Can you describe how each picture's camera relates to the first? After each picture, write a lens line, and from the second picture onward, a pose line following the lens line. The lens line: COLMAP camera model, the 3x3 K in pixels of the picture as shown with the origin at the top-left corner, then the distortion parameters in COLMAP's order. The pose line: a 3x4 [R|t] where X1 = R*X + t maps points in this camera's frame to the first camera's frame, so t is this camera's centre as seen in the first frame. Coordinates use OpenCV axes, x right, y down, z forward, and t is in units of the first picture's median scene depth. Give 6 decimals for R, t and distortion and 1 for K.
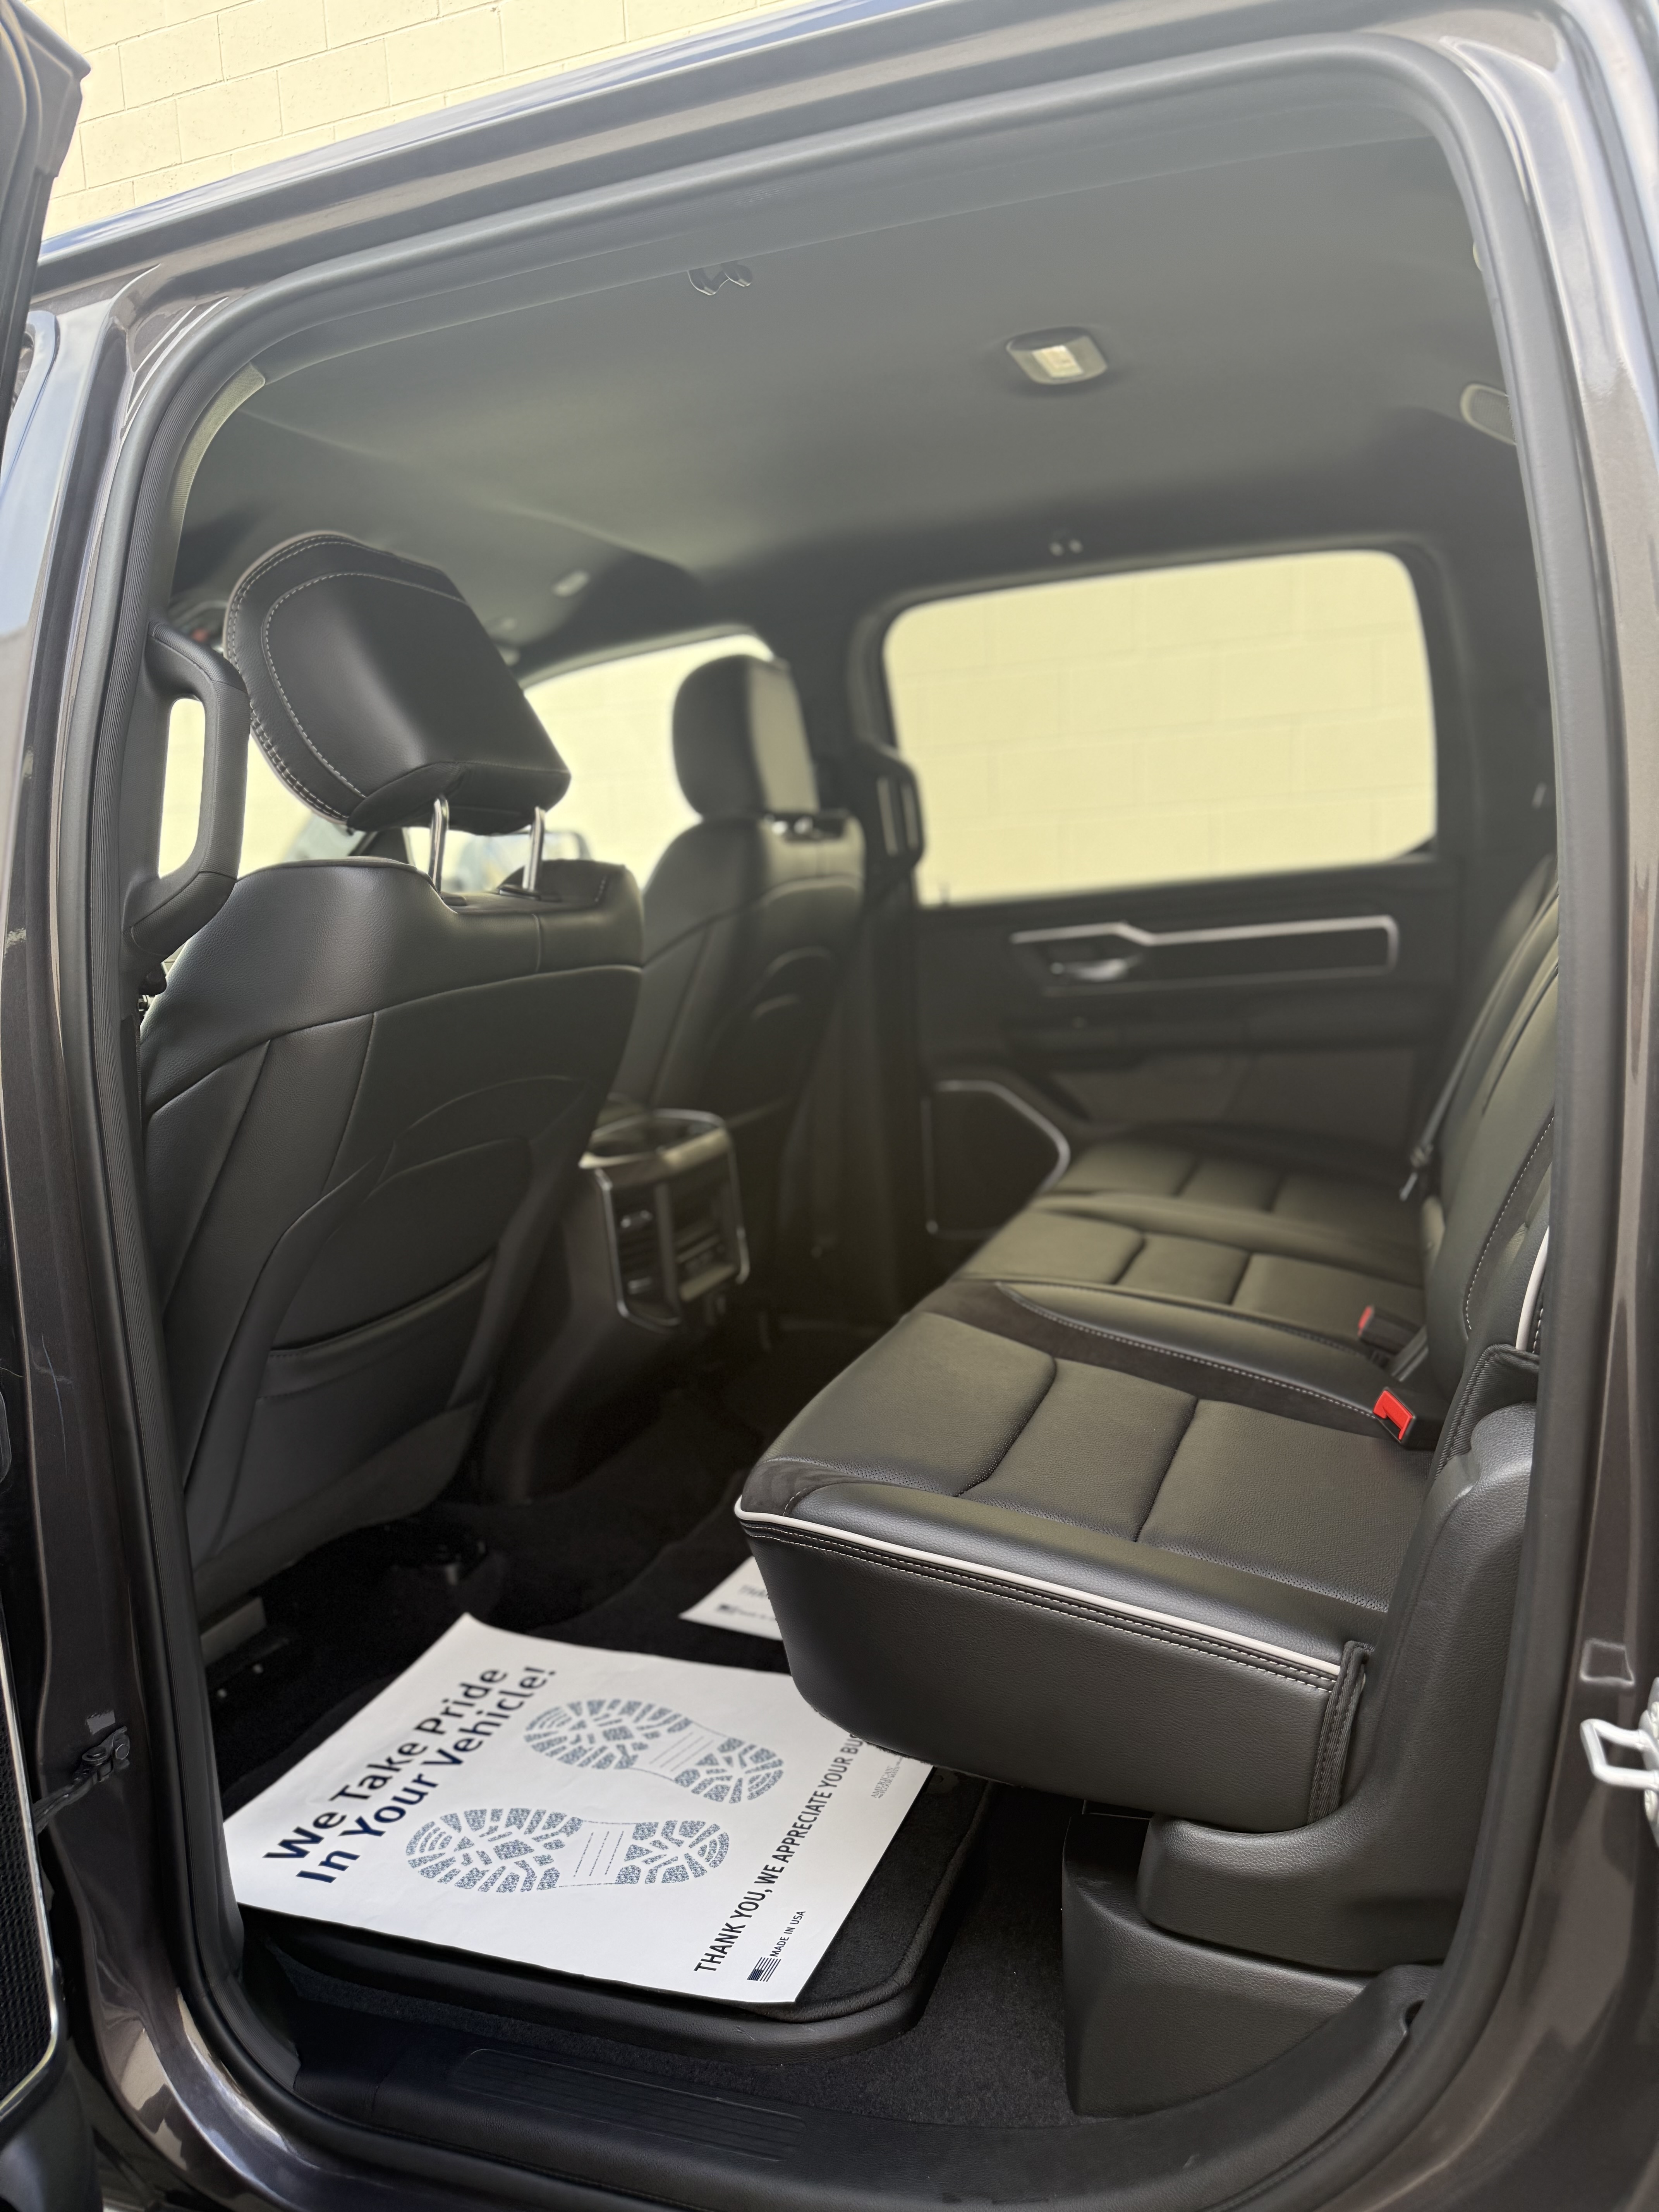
lens RADIAL K [[1567.3, 0, 853.3], [0, 1567.3, 1068.8], [0, 0, 1]] dist [0.020853, -0.023530]
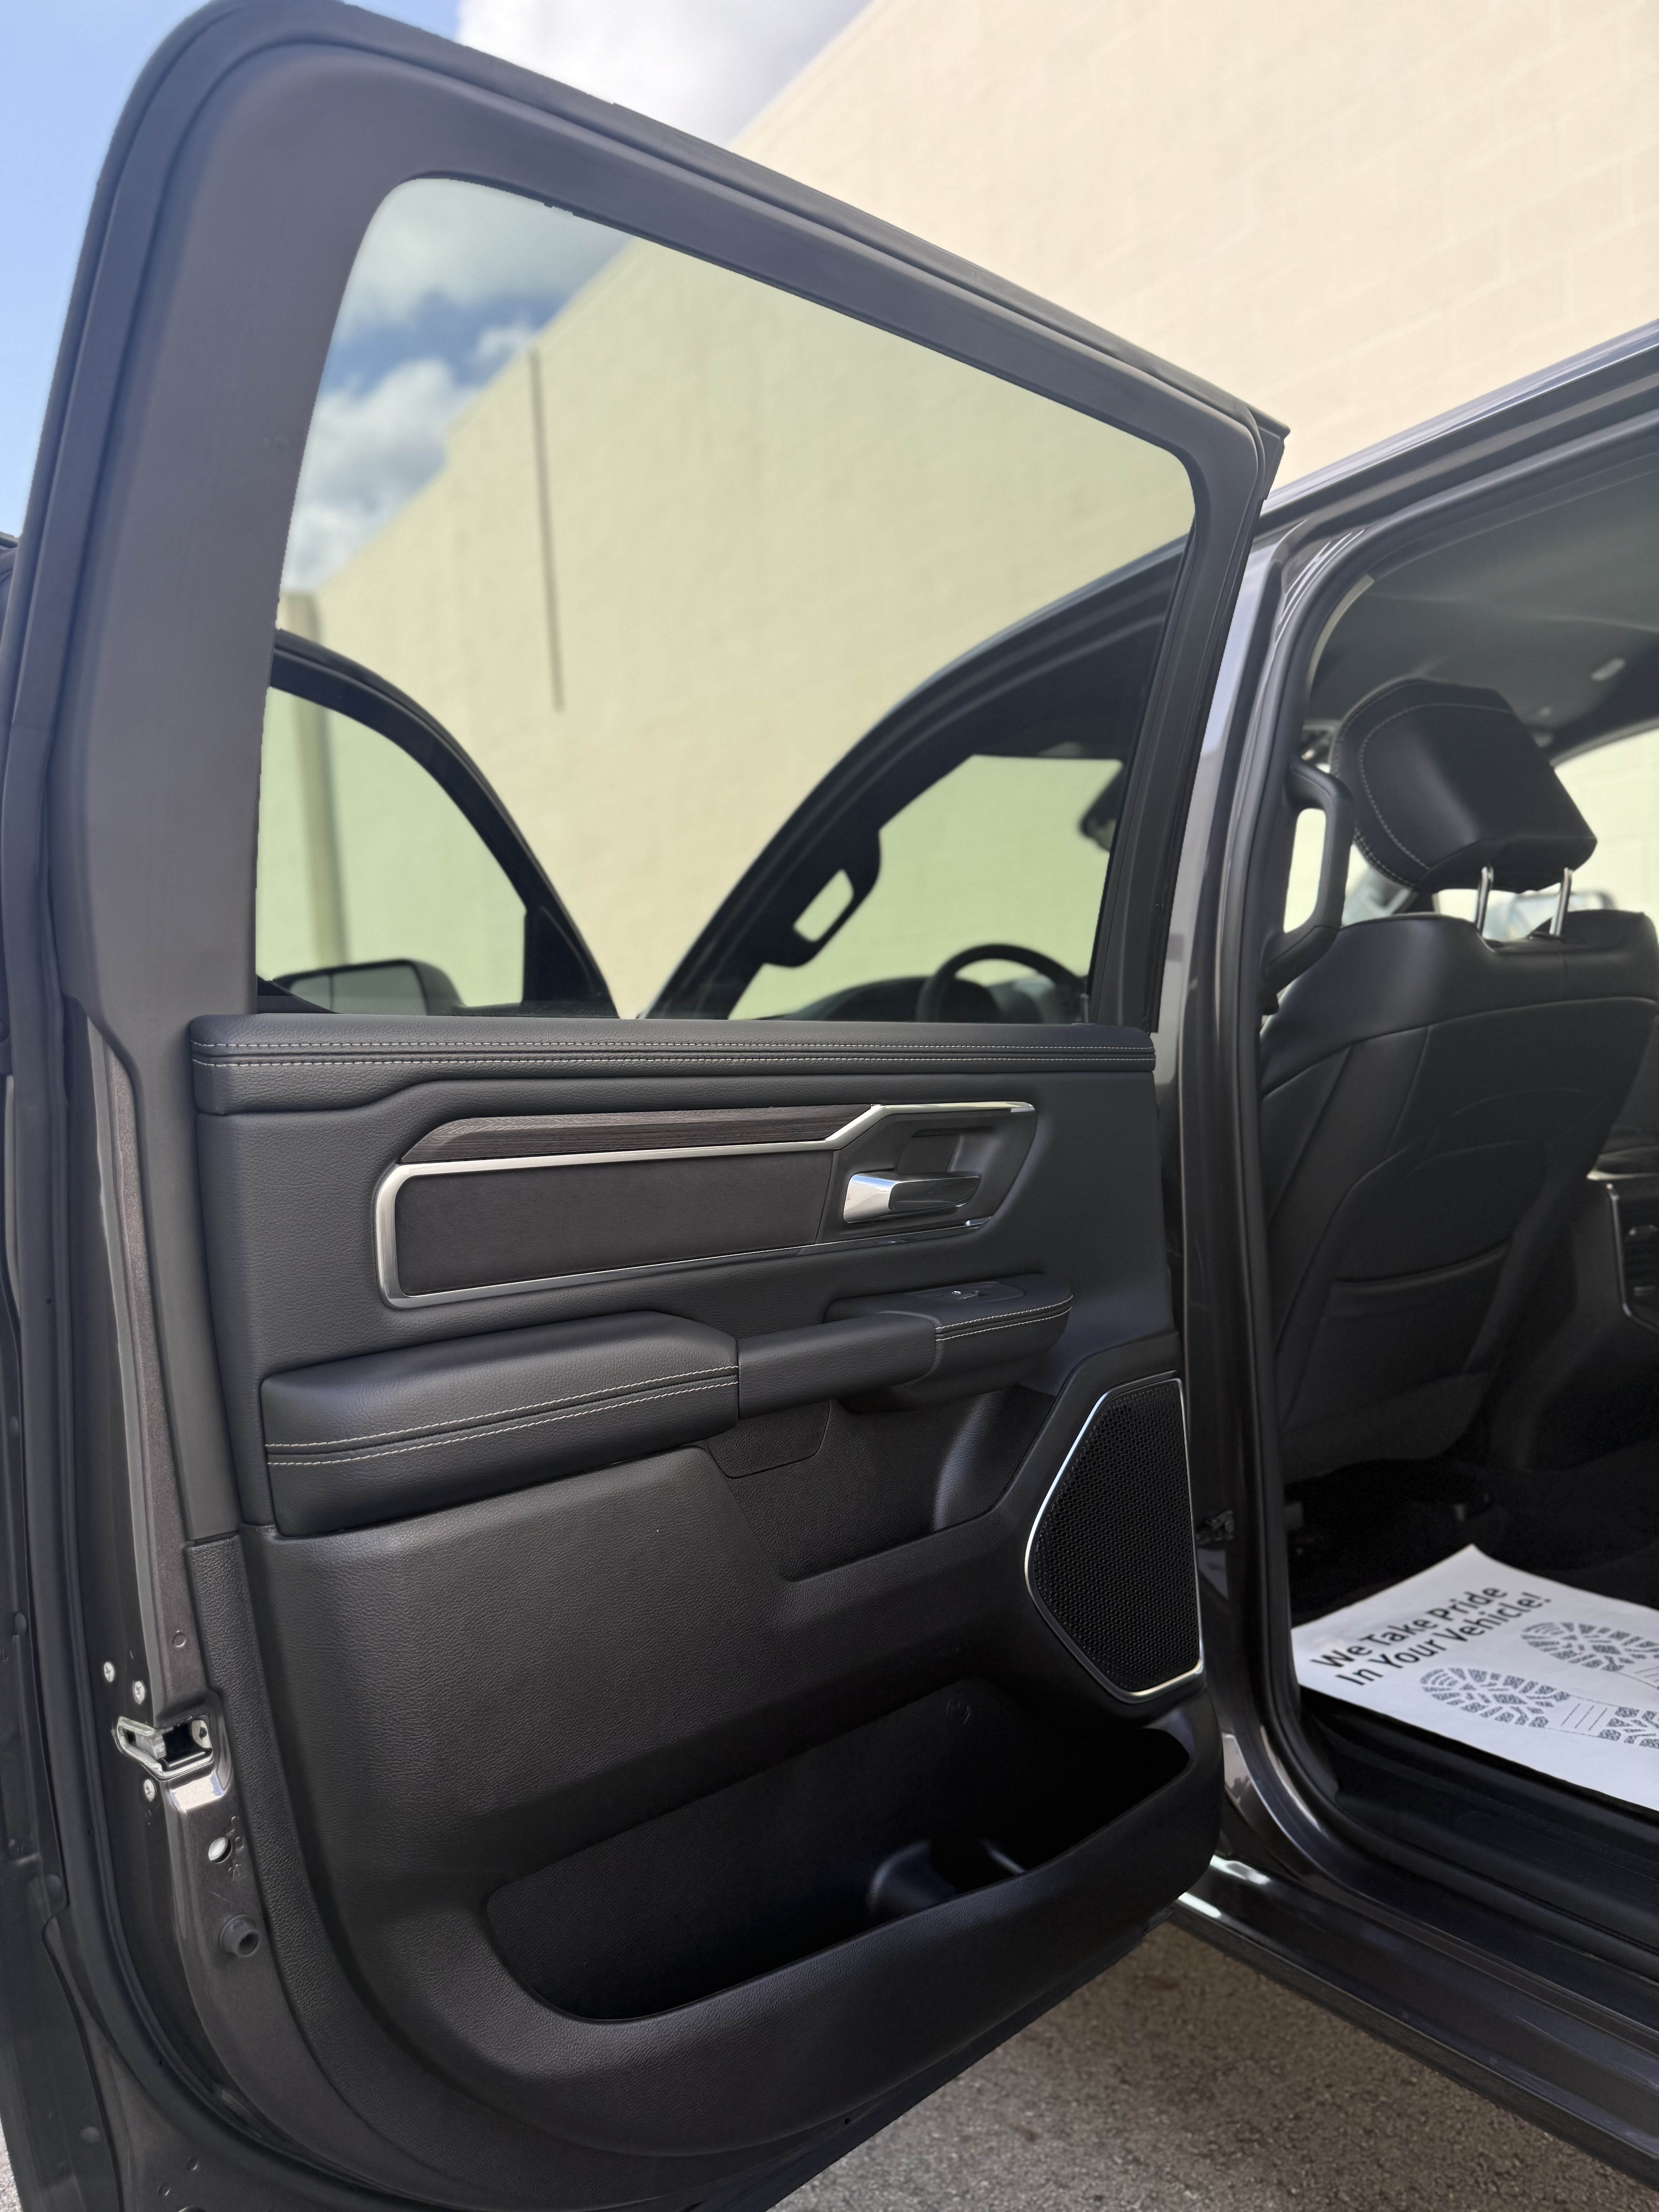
lens RADIAL K [[1567.3, 0, 815.4], [0, 1567.3, 1117.8], [0, 0, 1]] dist [0.020853, -0.023530]
pose [[0.804194, 0.034057, -0.593391, 0.062918], [-0.046834, 0.998884, -0.006142, 0.061710], [0.592519, 0.032730, 0.804891, -0.328118]]
